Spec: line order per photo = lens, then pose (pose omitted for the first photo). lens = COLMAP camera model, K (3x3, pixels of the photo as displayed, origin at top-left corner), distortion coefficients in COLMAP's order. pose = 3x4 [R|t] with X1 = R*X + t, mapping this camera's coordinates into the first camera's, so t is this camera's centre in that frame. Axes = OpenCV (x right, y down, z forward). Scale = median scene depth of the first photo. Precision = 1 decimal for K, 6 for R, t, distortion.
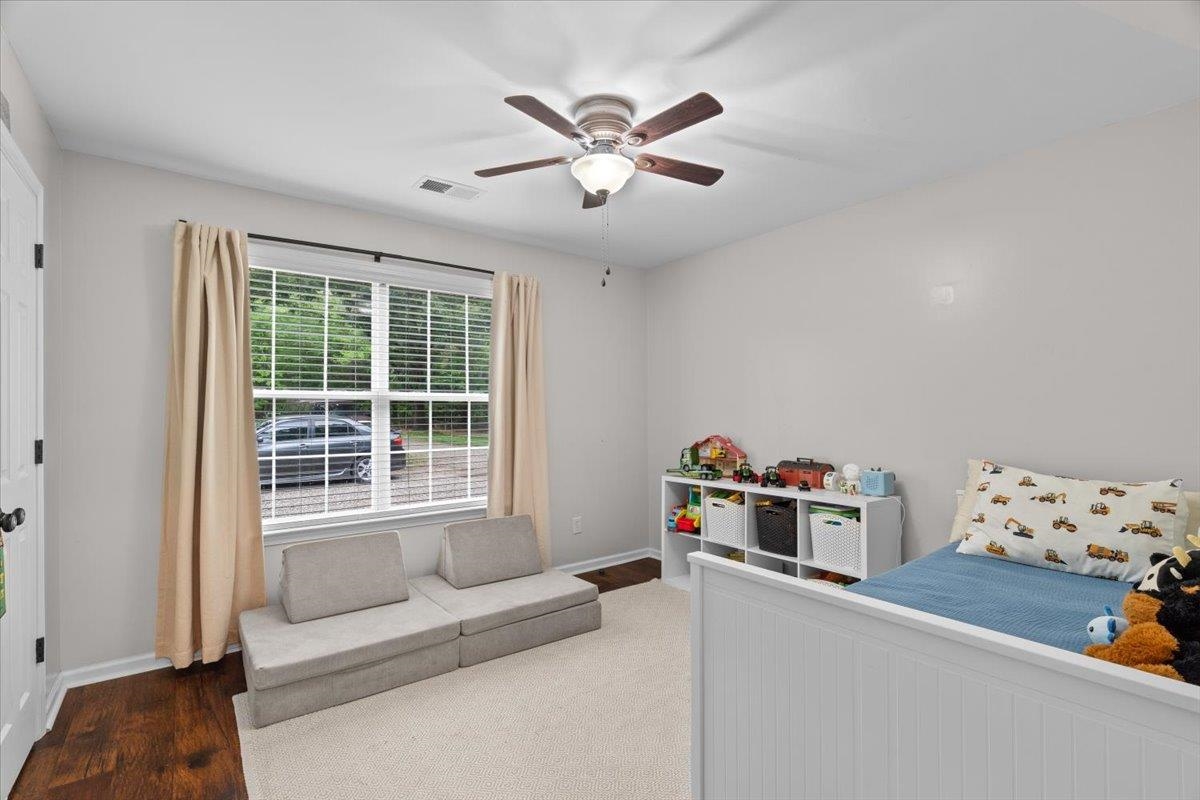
lens RADIAL K [[542.3, 0, 598.7], [0, 542.3, 411.7], [0, 0, 1]] dist [-0.001788, -0.000015]
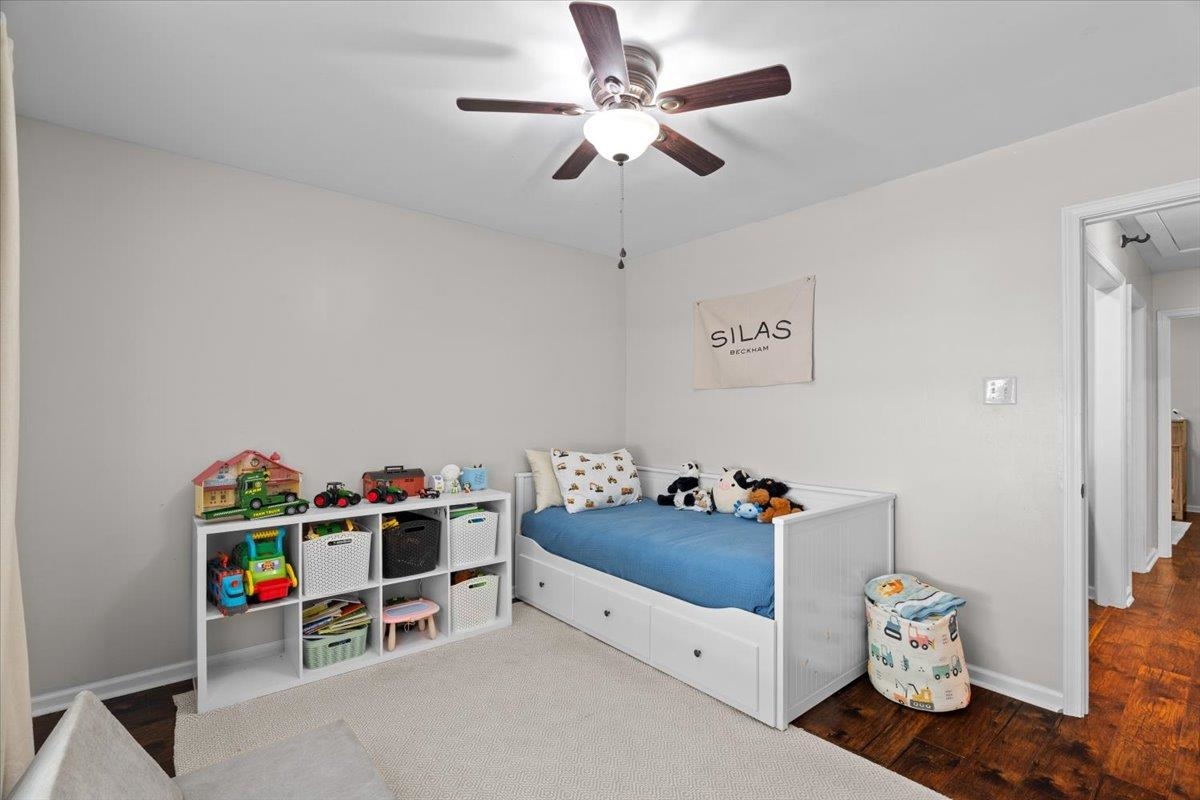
lens RADIAL K [[542.3, 0, 598.7], [0, 542.3, 411.7], [0, 0, 1]] dist [-0.001788, -0.000015]
pose [[-0.054655, 0.005406, 0.998491, -0.634644], [-0.002083, 0.999983, -0.005528, -0.001049], [-0.998503, -0.002382, -0.054642, 0.822806]]
